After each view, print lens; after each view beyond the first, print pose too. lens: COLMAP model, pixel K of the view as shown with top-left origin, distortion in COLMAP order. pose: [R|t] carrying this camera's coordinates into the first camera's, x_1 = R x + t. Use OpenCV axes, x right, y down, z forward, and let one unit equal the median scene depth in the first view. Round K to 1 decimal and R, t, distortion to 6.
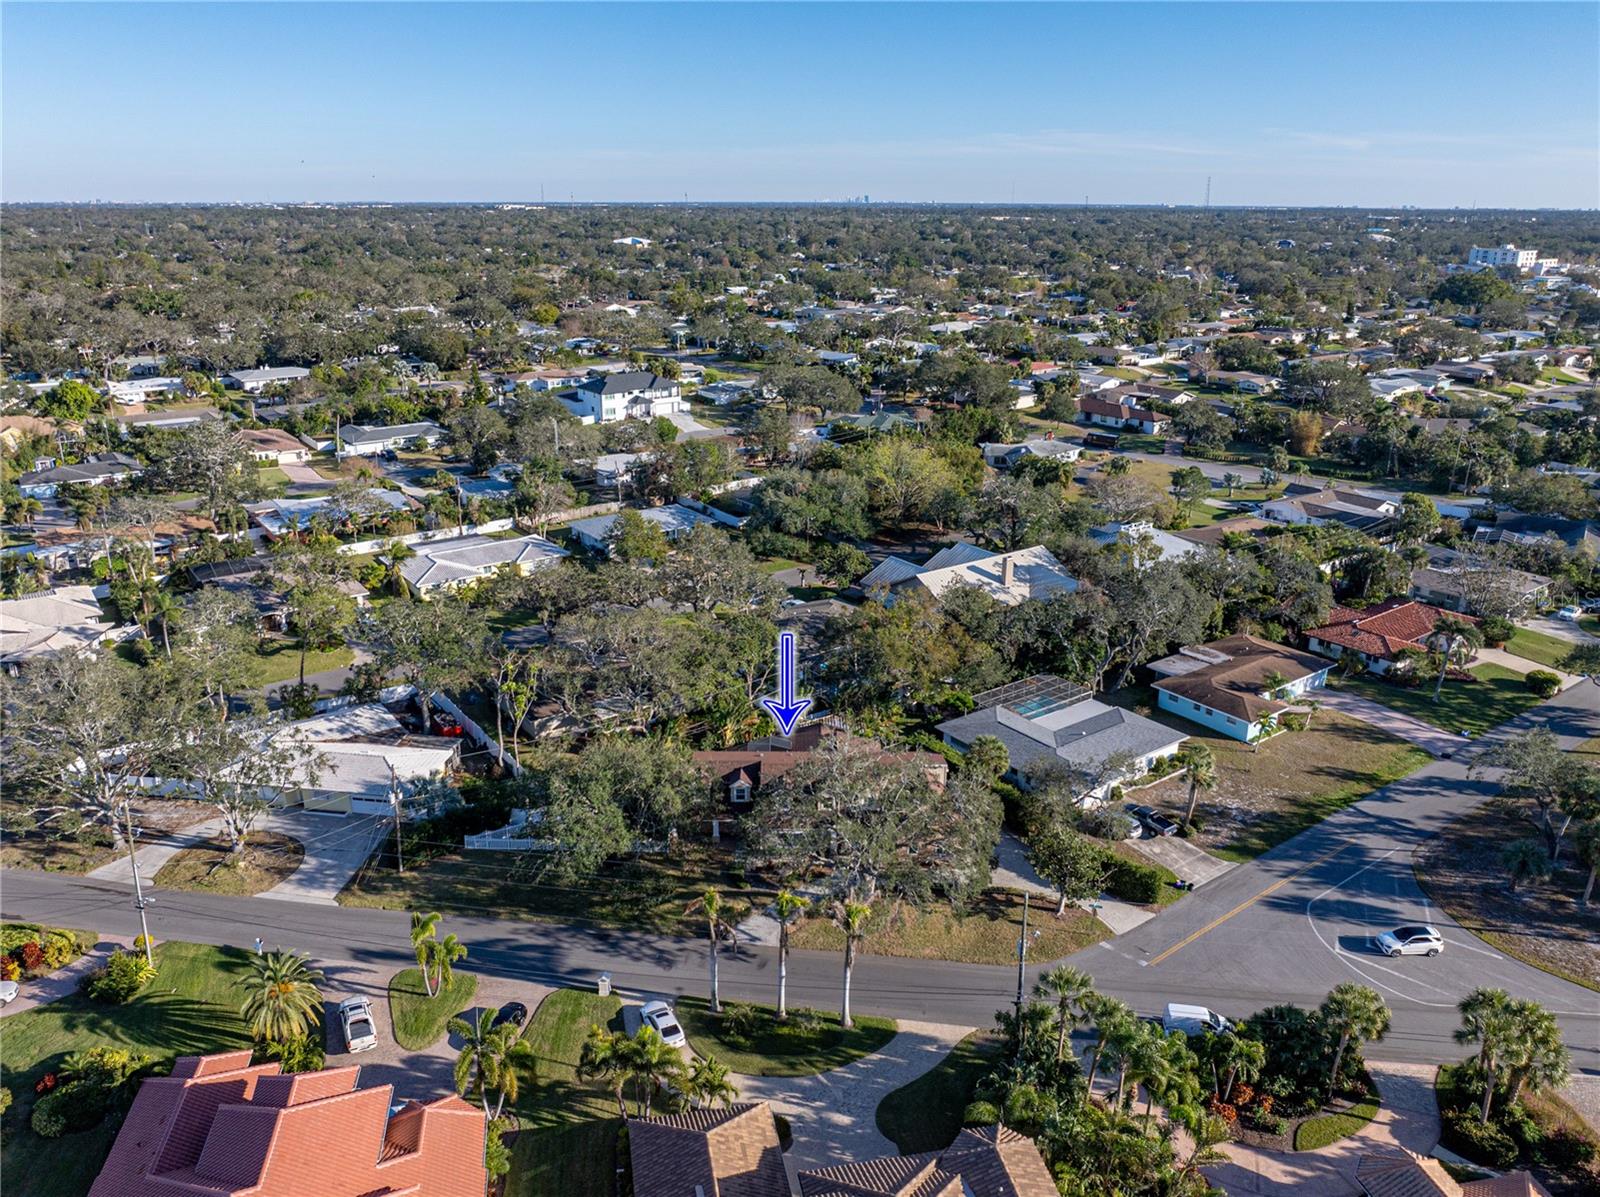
lens RADIAL K [[1164.8, 0, 807.5], [0, 1164.8, 597.5], [0, 0, 1]] dist [-0.024387, 0.006969]
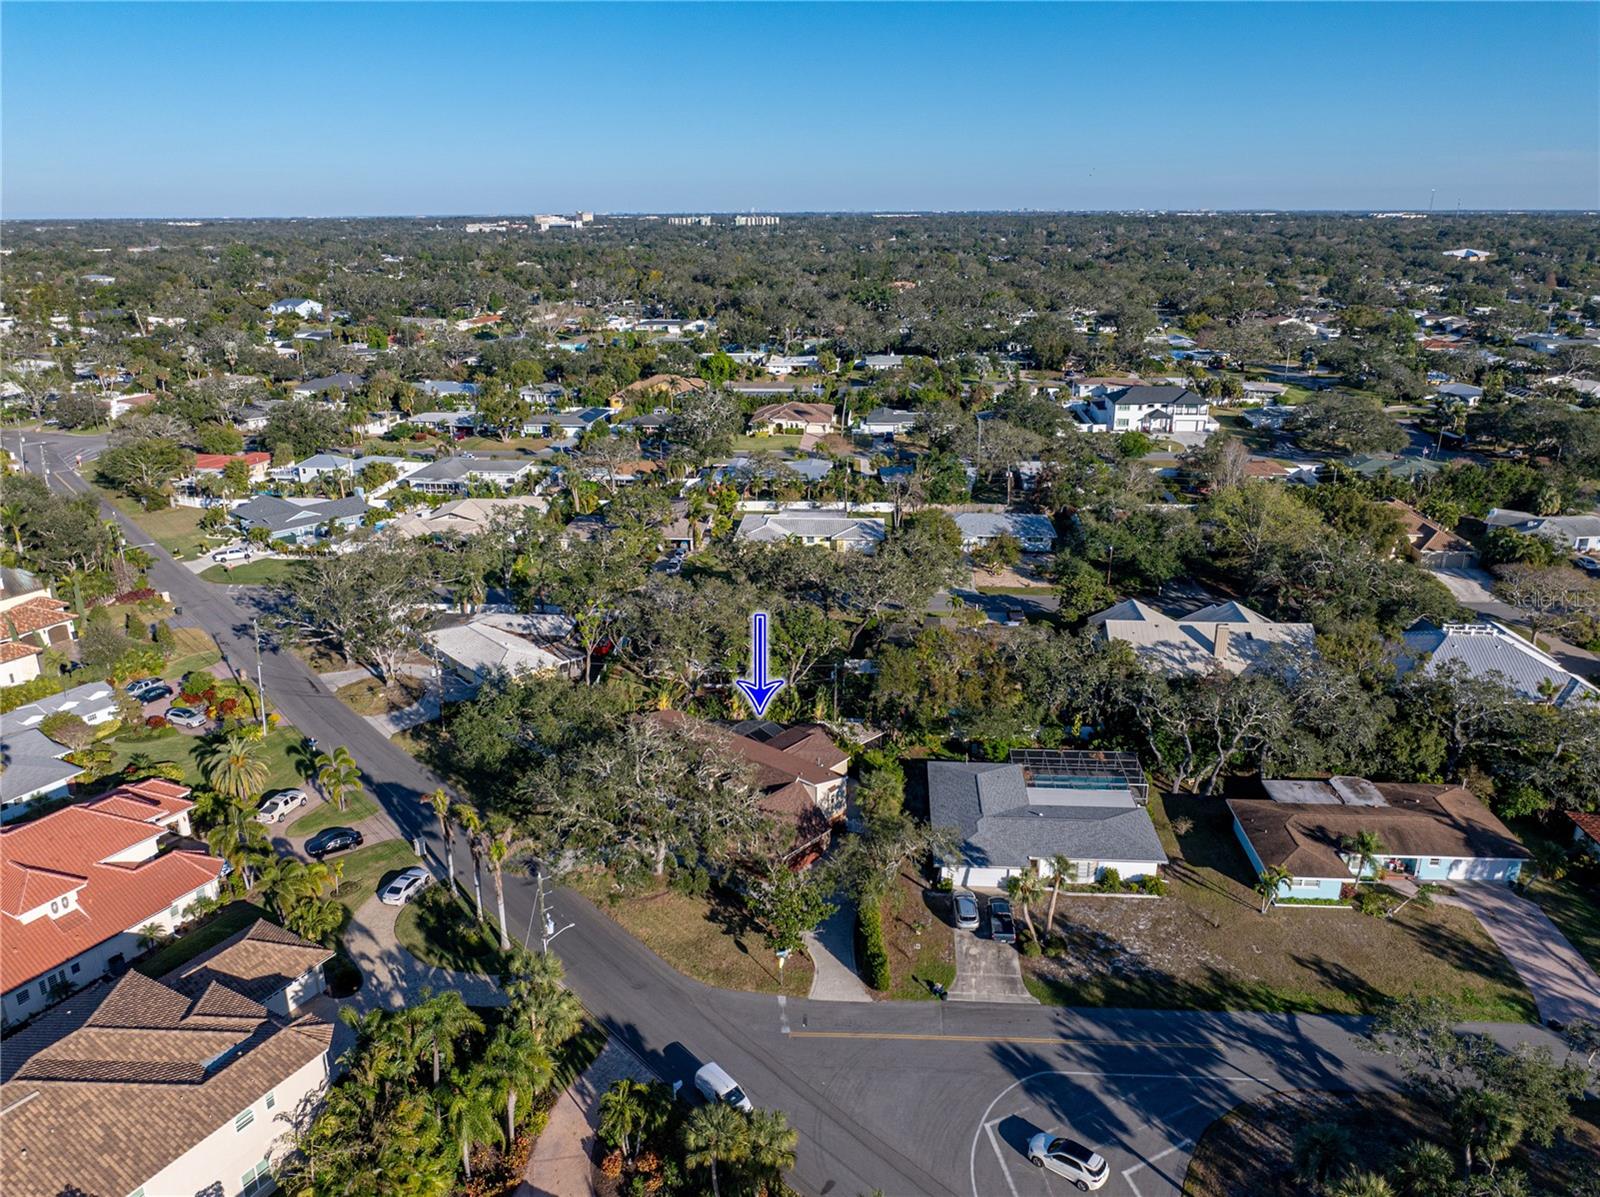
lens RADIAL K [[1136.9, 0, 800.0], [0, 1136.9, 598.5], [0, 0, 1]] dist [-0.021314, 0.002813]
pose [[0.759799, 0.201745, -0.618065, 0.663250], [-0.200579, 0.977004, 0.072333, -0.075460], [0.618444, 0.069012, 0.782792, 0.230244]]
